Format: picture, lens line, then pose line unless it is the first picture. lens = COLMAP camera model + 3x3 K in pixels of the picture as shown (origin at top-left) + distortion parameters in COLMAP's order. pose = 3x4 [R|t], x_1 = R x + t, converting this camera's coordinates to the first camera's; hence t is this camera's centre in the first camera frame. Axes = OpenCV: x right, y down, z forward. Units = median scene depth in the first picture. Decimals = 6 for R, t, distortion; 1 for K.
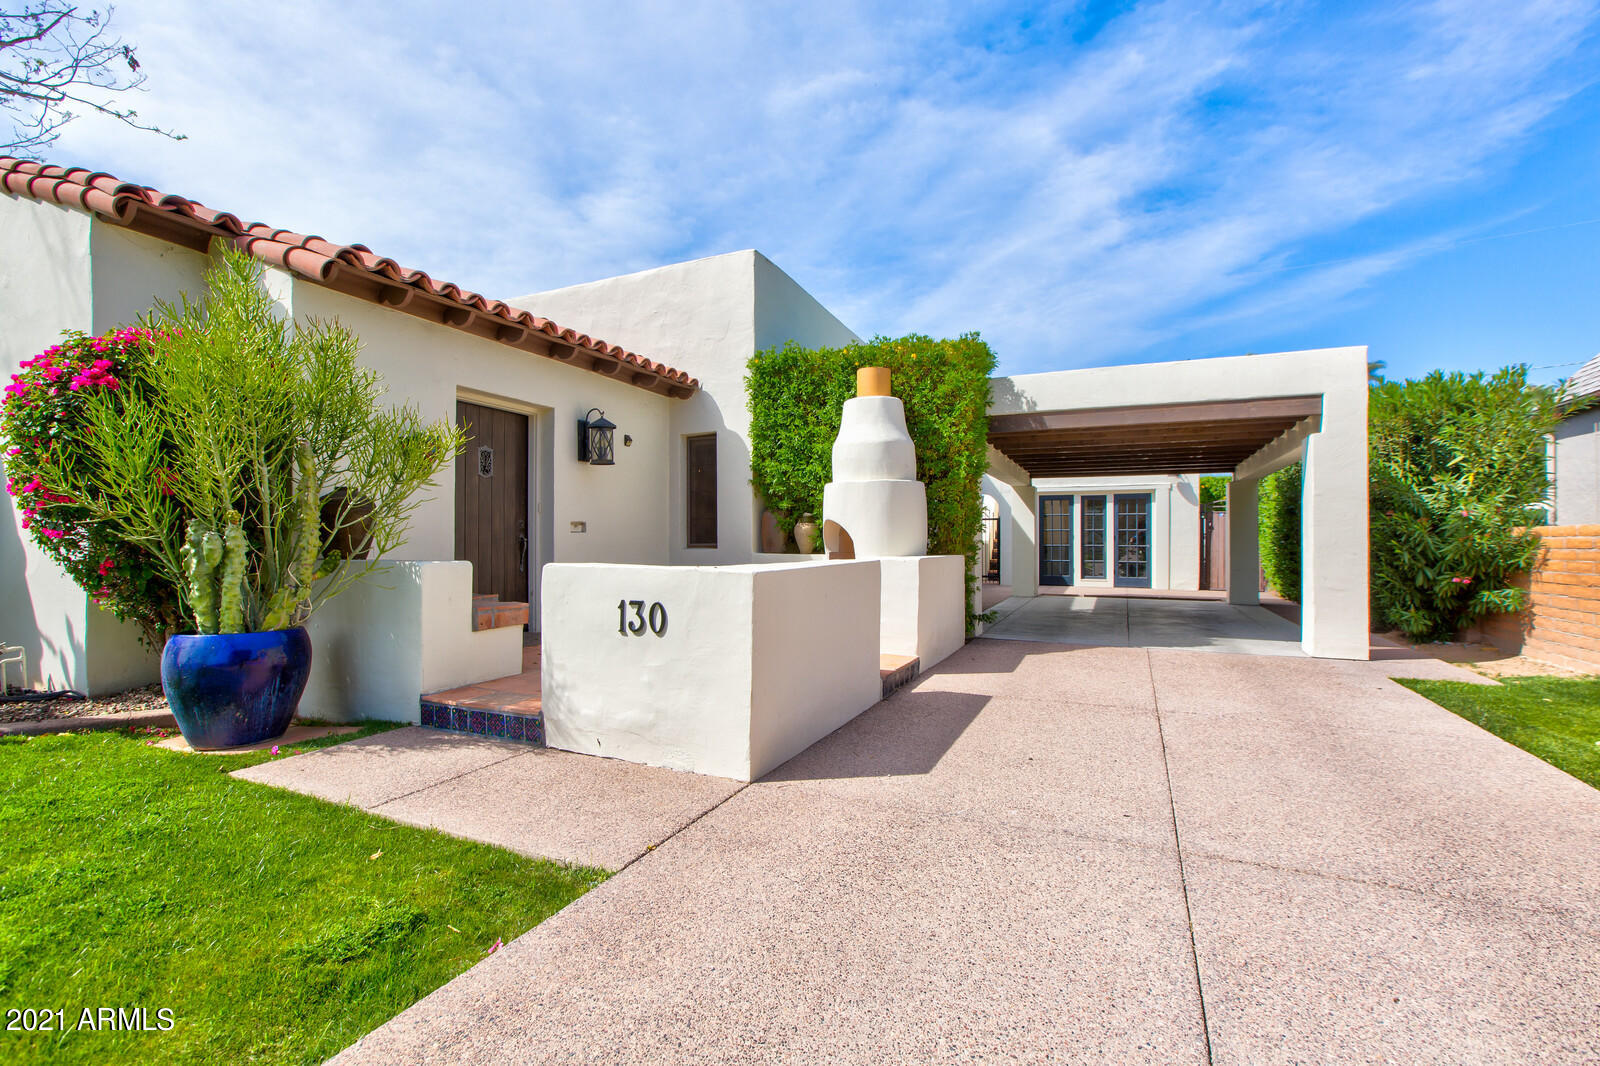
lens RADIAL K [[705.5, 0, 801.2], [0, 705.5, 537.0], [0, 0, 1]] dist [-0.003198, -0.000305]
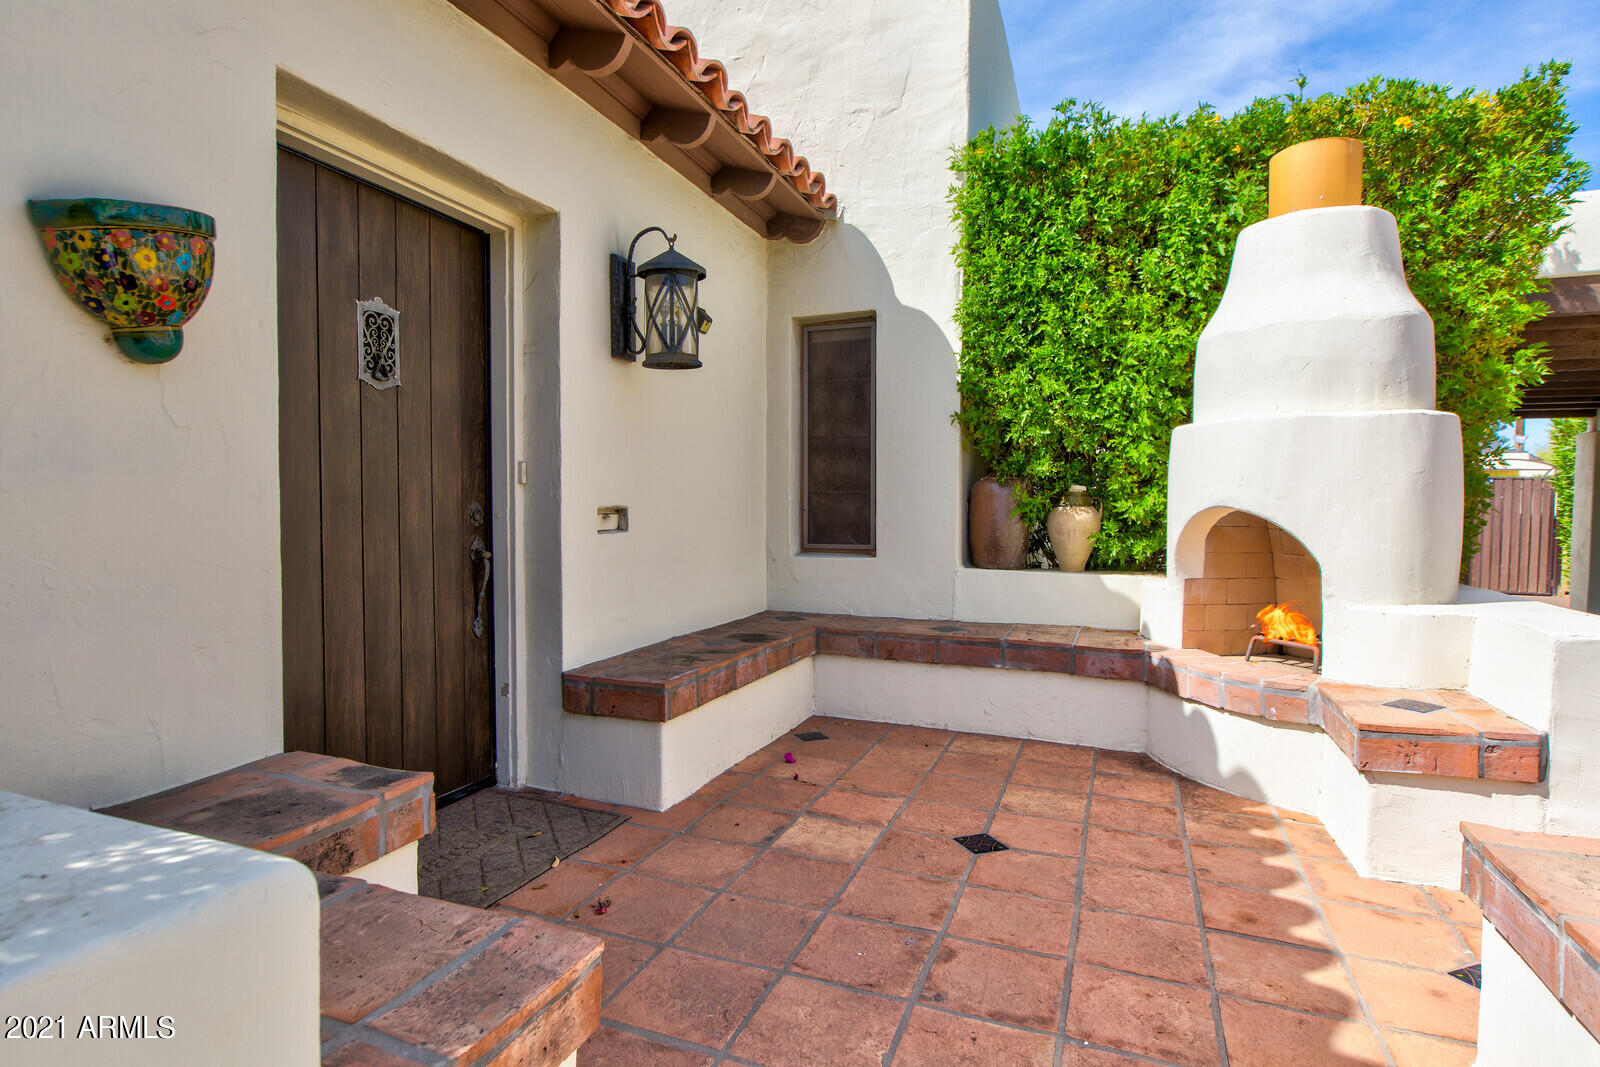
lens RADIAL K [[825.2, 0, 800.0], [0, 825.2, 533.5], [0, 0, 1]] dist [0.002268, 0.000388]
pose [[0.998303, 0.004569, 0.058062, -0.216845], [-0.007255, 0.998909, 0.046136, -0.026696], [-0.057787, -0.046479, 0.997246, 0.474504]]
